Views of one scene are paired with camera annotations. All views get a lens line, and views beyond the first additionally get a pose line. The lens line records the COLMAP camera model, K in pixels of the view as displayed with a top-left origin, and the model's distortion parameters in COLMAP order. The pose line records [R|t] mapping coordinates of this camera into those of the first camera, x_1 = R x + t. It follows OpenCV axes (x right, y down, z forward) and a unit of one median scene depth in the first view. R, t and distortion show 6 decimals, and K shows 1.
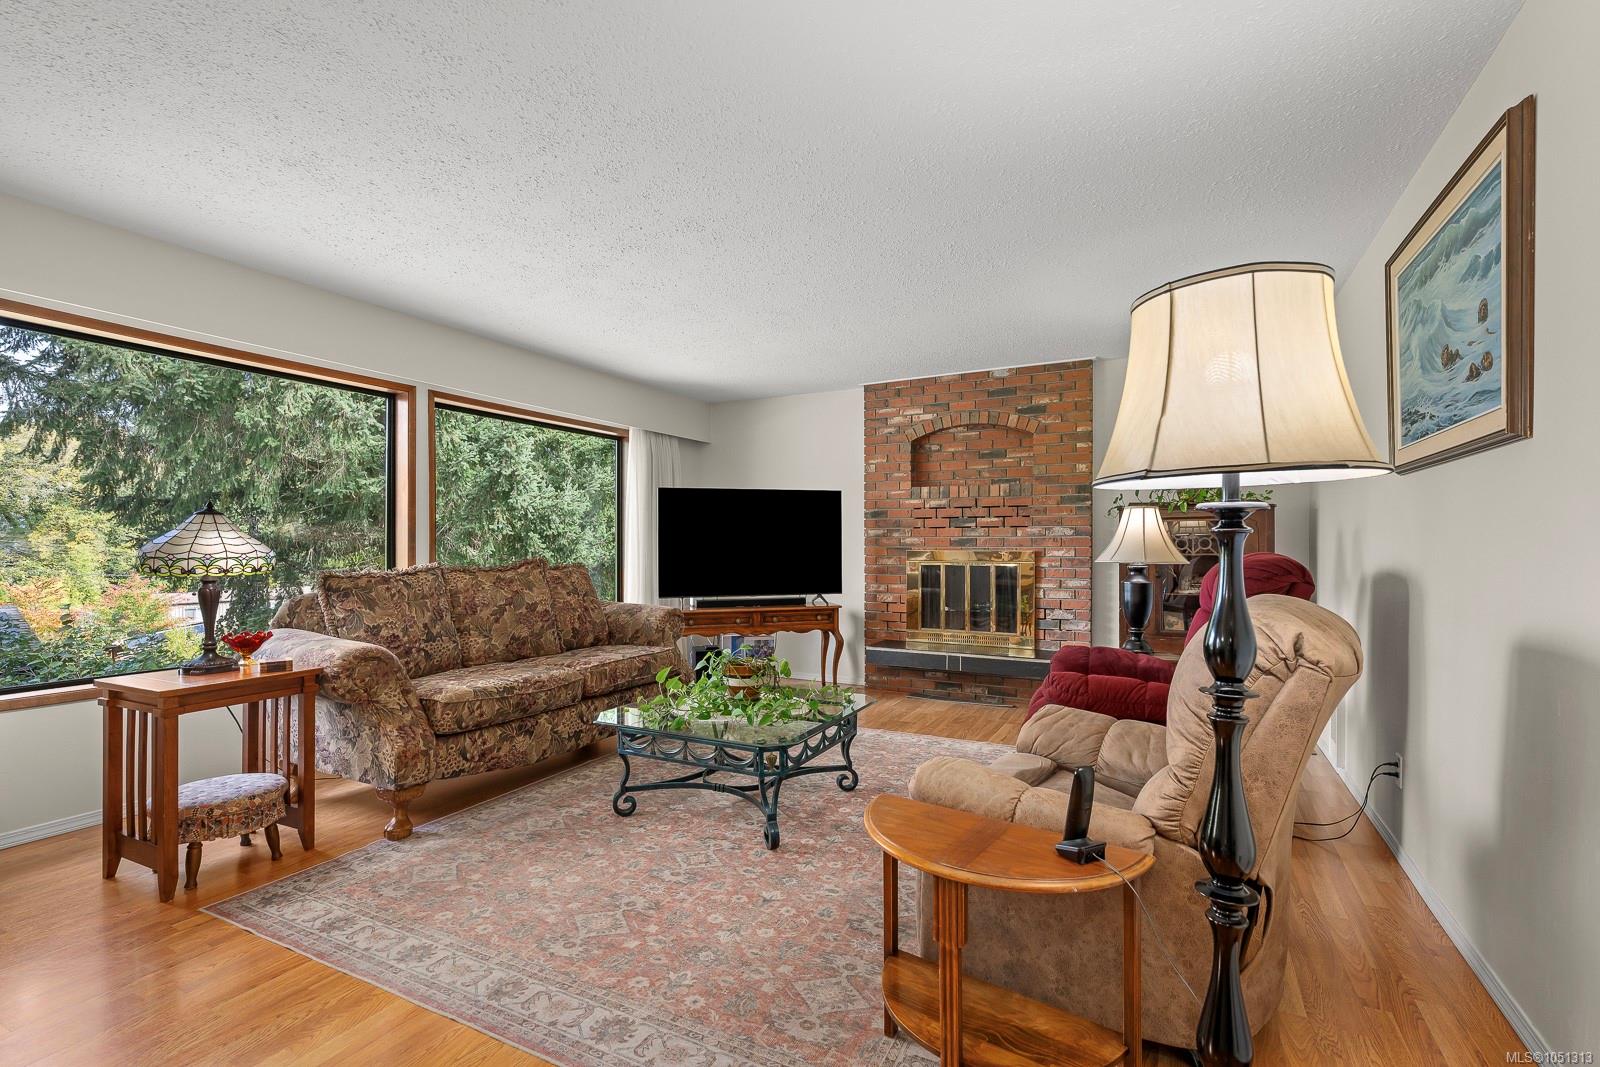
lens RADIAL K [[721.2, 0, 805.7], [0, 721.2, 539.2], [0, 0, 1]] dist [0.002623, -0.000067]
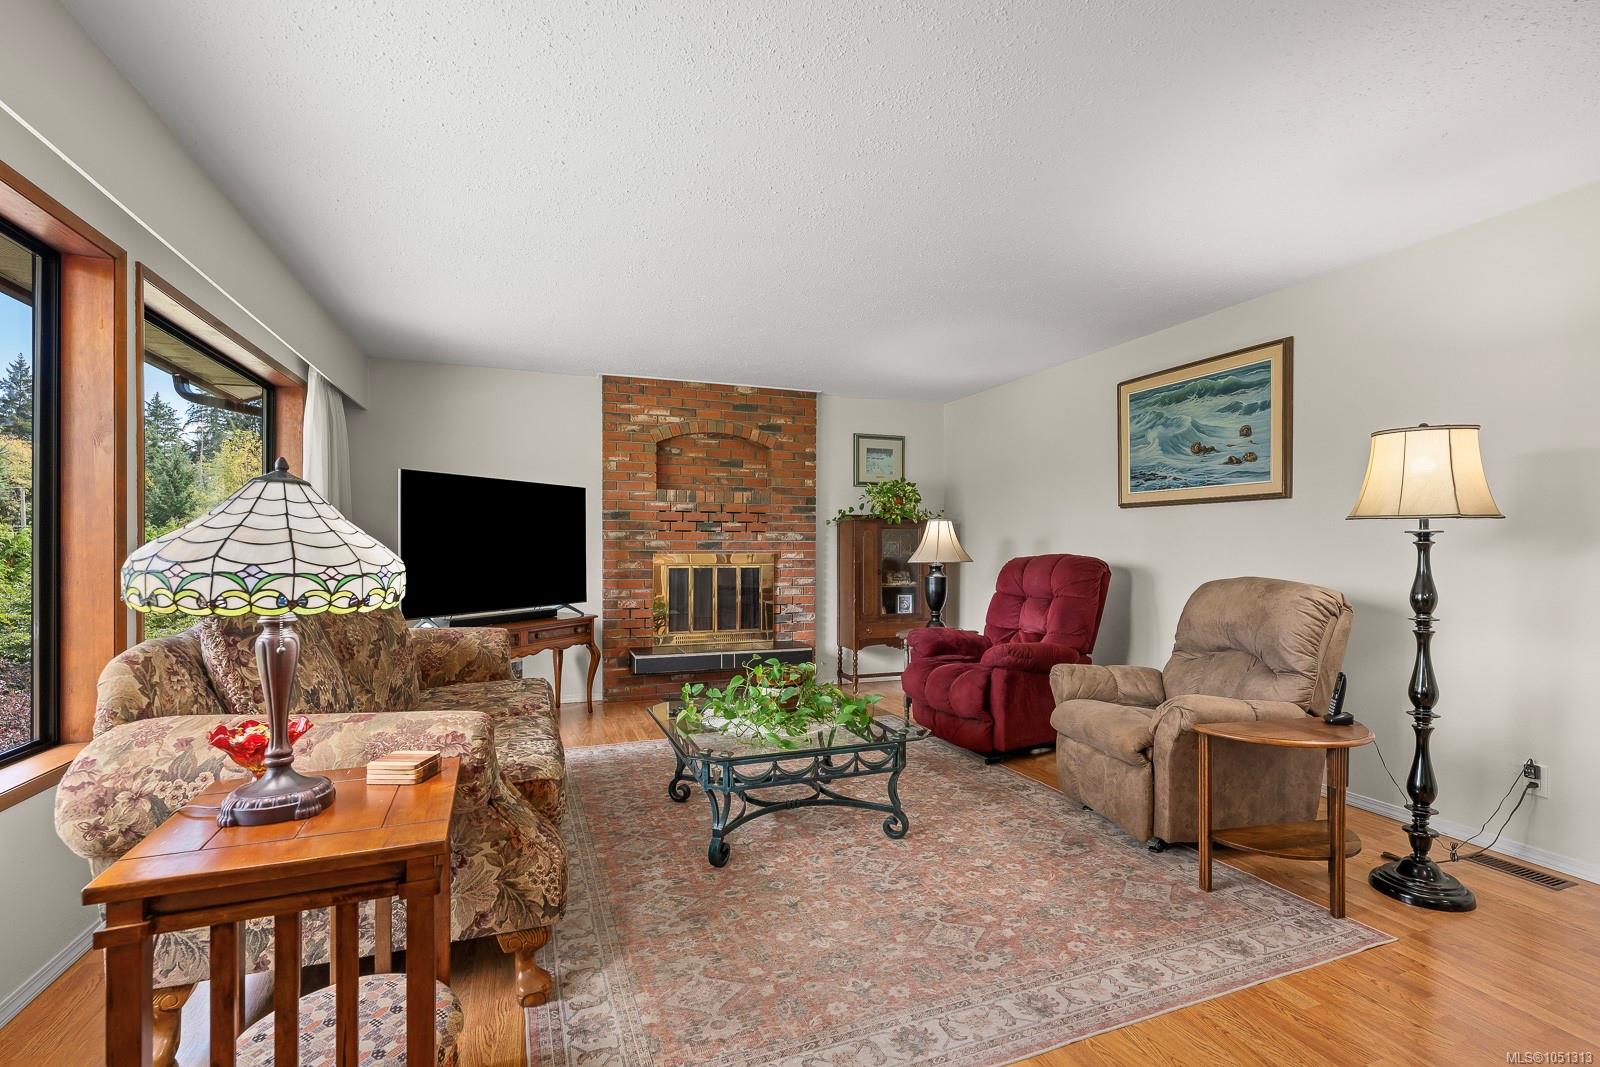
lens RADIAL K [[721.2, 0, 811.7], [0, 721.2, 544.2], [0, 0, 1]] dist [0.002623, -0.000067]
pose [[0.661824, 0.005635, 0.749638, -0.491157], [-0.007632, 0.999971, -0.000778, 0.001949], [-0.749621, -0.005207, 0.661847, 0.214143]]
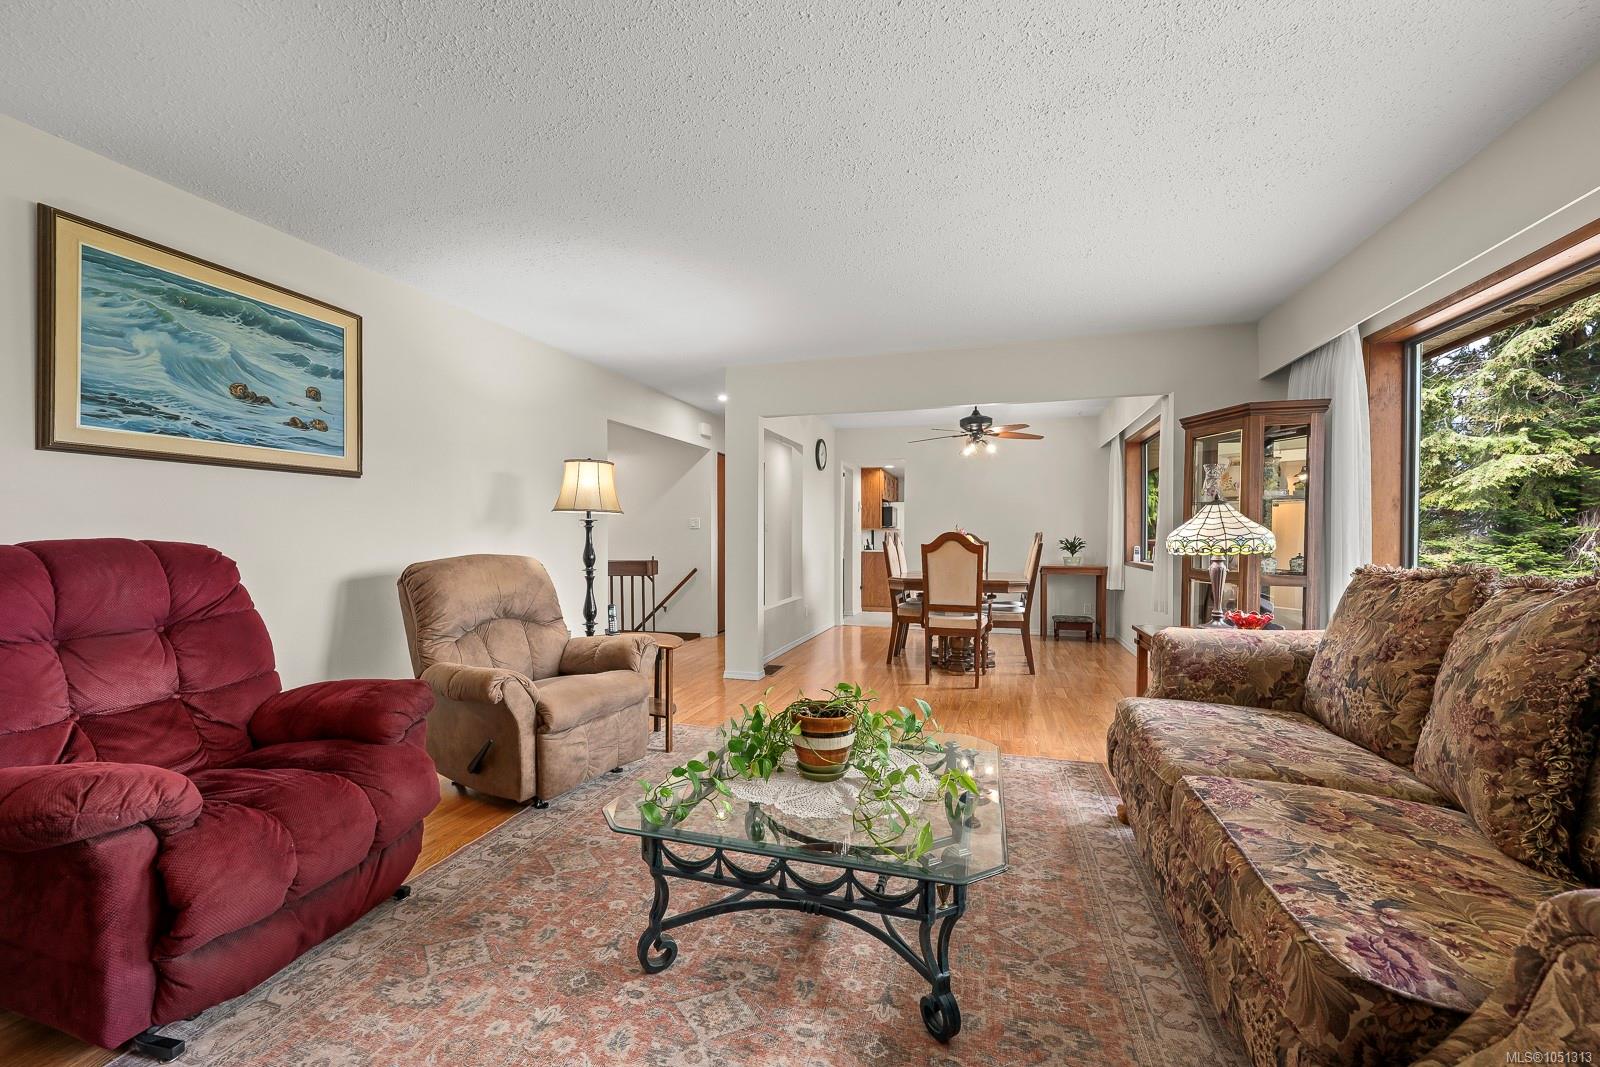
lens RADIAL K [[634.8, 0, 793.3], [0, 634.8, 533.9], [0, 0, 1]] dist [0.000257, -0.000316]
pose [[-0.985801, -0.000089, -0.167916, 0.023331], [0.000467, 0.999995, -0.003269, 0.009080], [0.167915, -0.003301, -0.985796, 0.990525]]
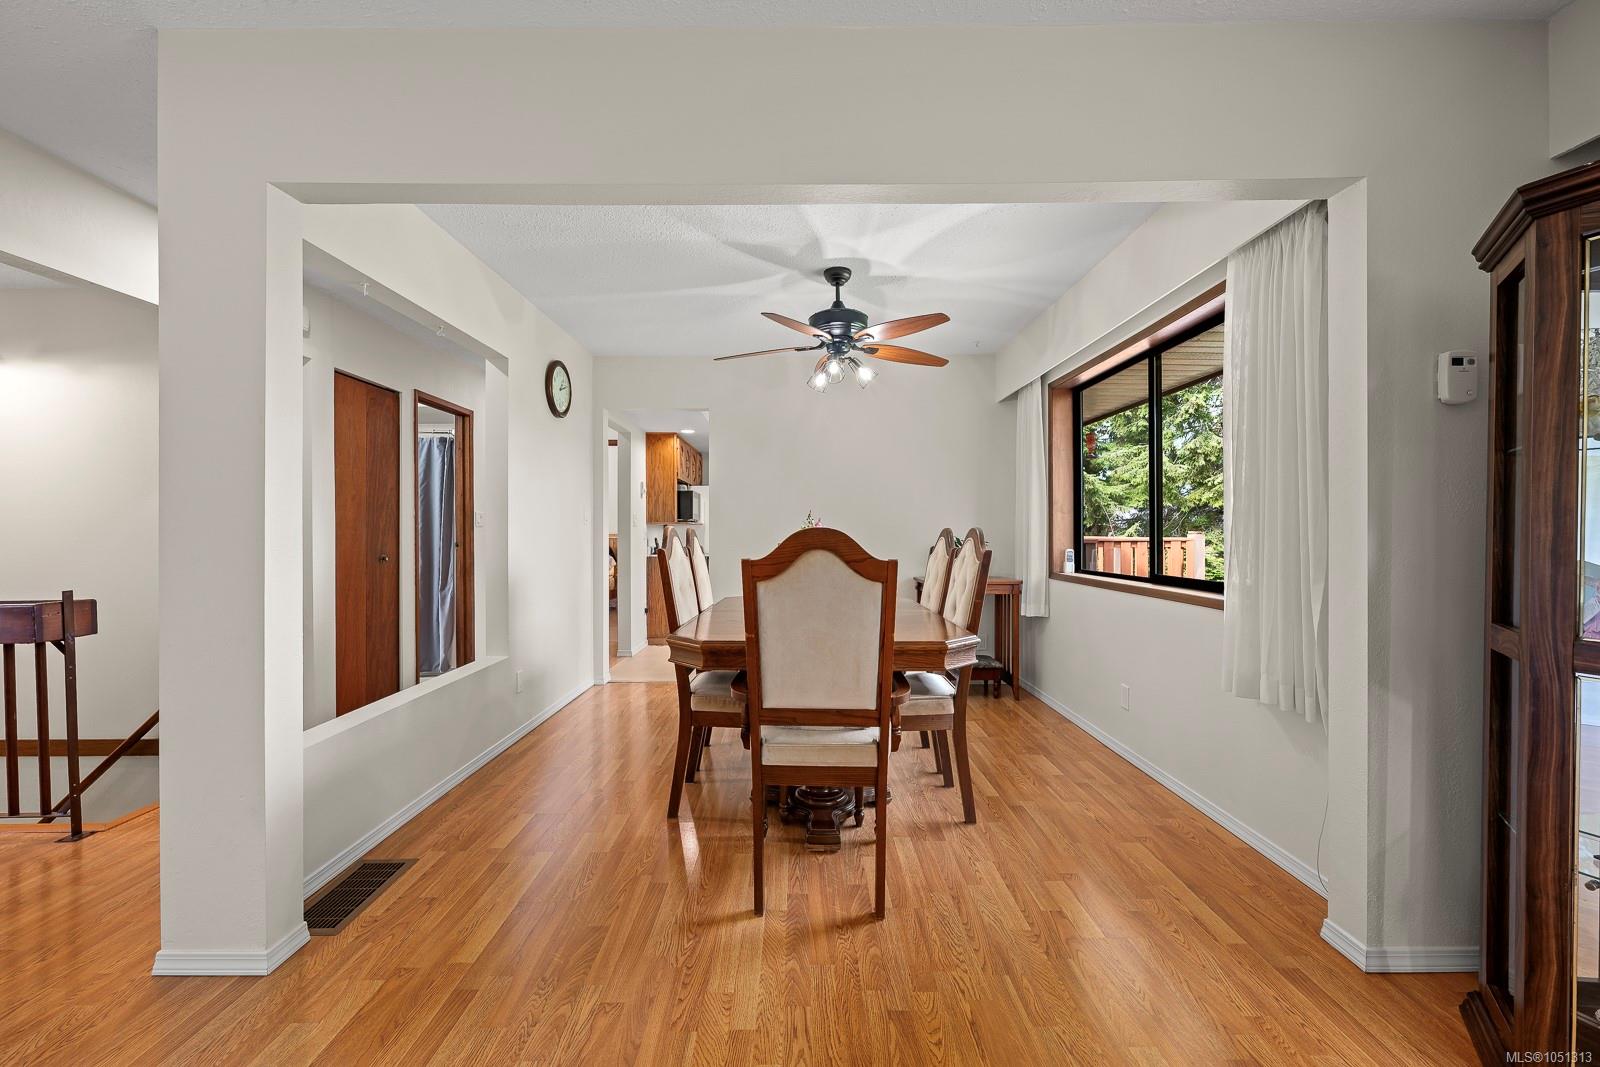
lens RADIAL K [[634.8, 0, 808.7], [0, 634.8, 536.7], [0, 0, 1]] dist [0.000257, -0.000316]
pose [[-0.882396, 0.007737, -0.470443, -0.180413], [0.003758, 0.999949, 0.009396, 0.004704], [0.470492, 0.006523, -0.882380, 0.442576]]
